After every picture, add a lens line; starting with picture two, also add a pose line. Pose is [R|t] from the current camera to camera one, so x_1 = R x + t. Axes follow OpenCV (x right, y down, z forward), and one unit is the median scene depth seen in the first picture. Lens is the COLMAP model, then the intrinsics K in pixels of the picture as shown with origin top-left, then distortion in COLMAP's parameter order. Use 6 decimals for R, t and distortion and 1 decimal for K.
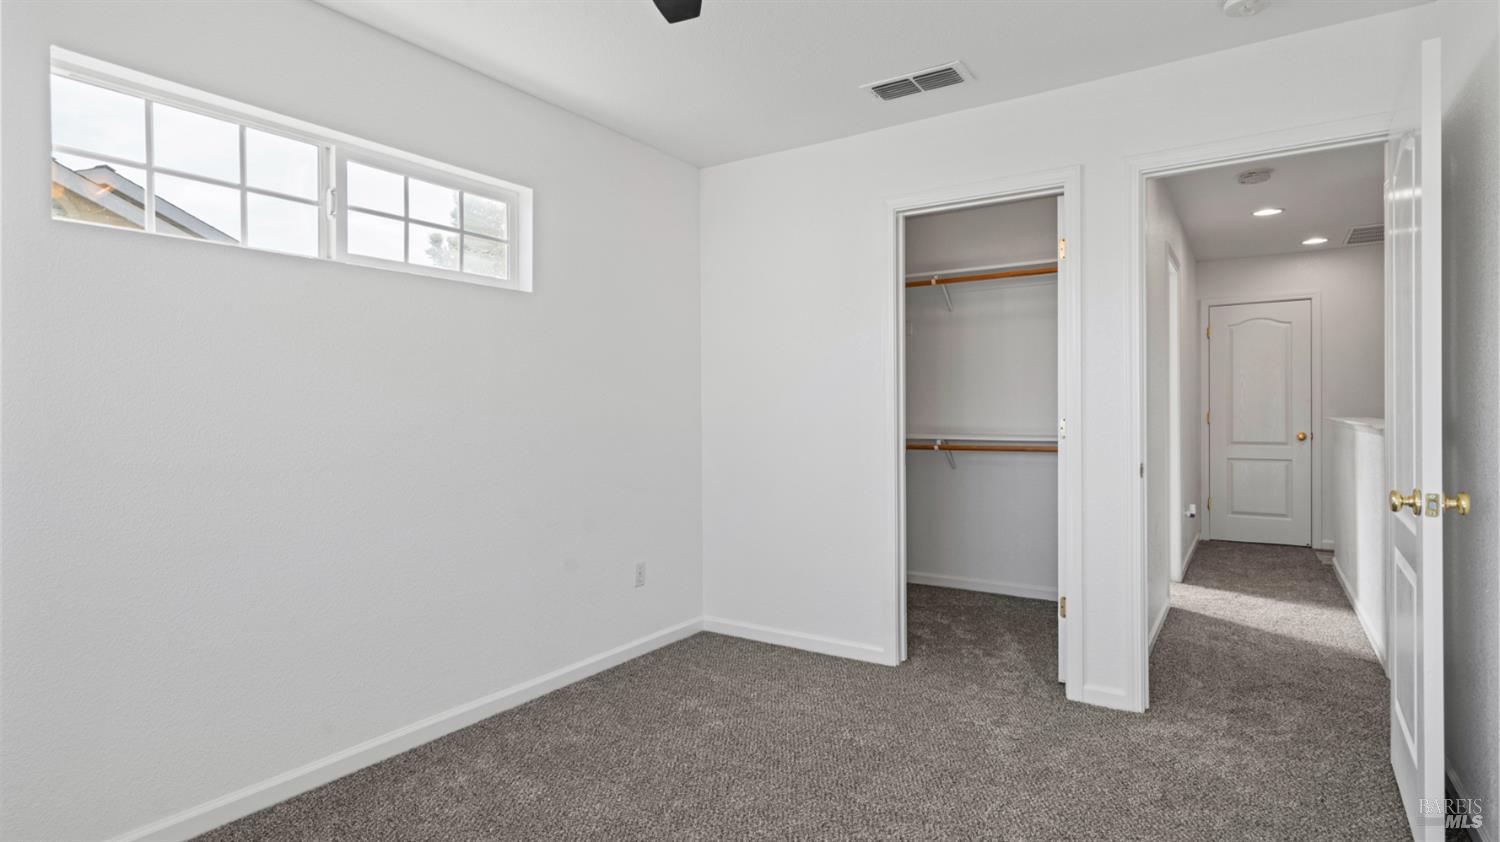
lens RADIAL K [[752.8, 0, 746.9], [0, 752.8, 416.8], [0, 0, 1]] dist [0.000604, 0.001772]
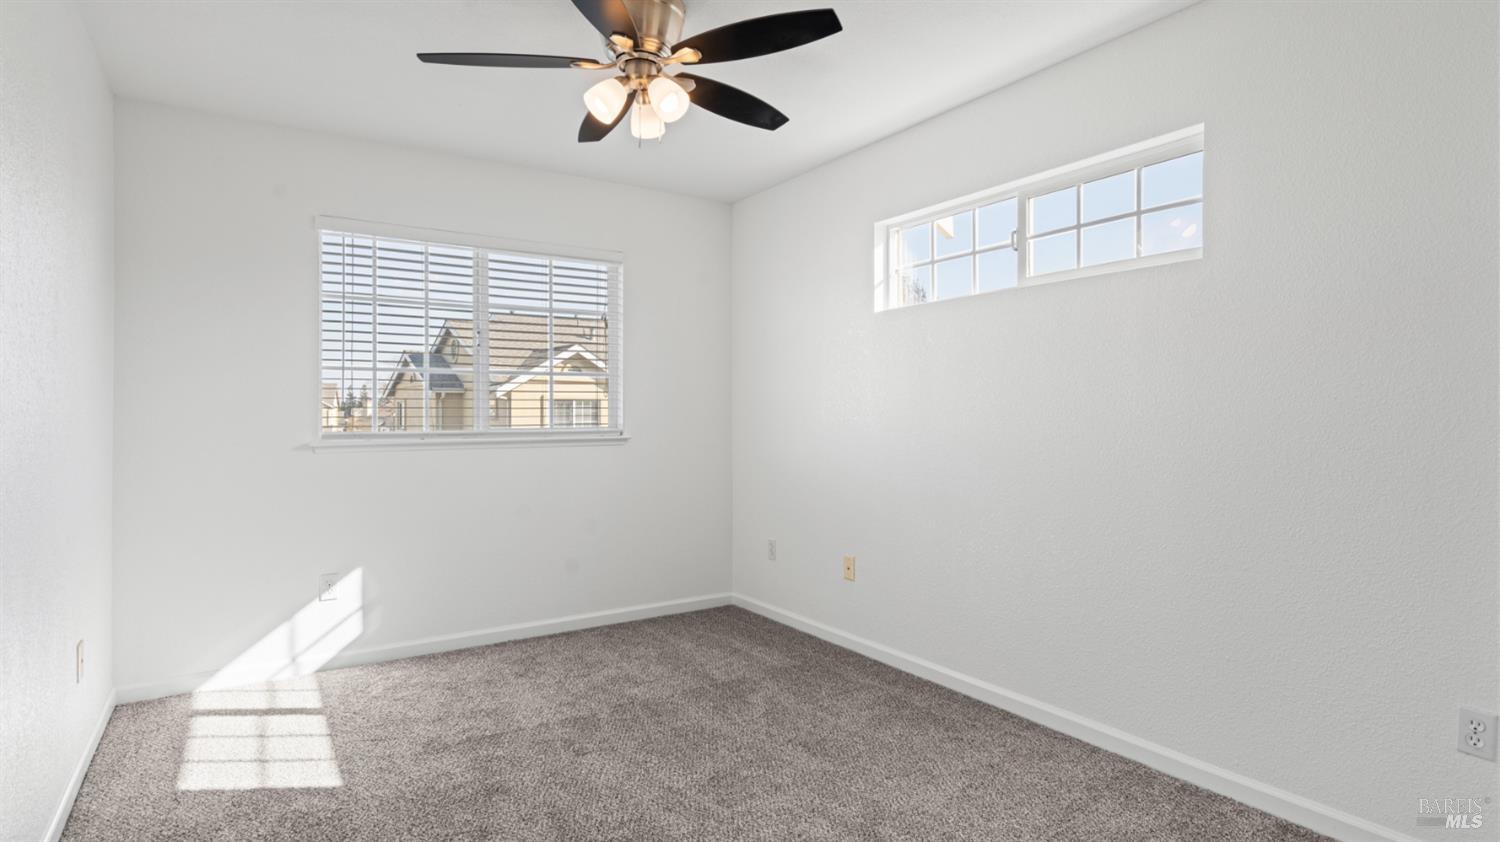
lens RADIAL K [[752.8, 0, 746.3], [0, 752.8, 417.5], [0, 0, 1]] dist [0.000604, 0.001772]
pose [[-0.377189, 0.009846, -0.926084, 0.729794], [-0.002495, 0.999929, 0.011648, -0.011923], [0.926133, 0.006704, -0.377138, 1.040958]]
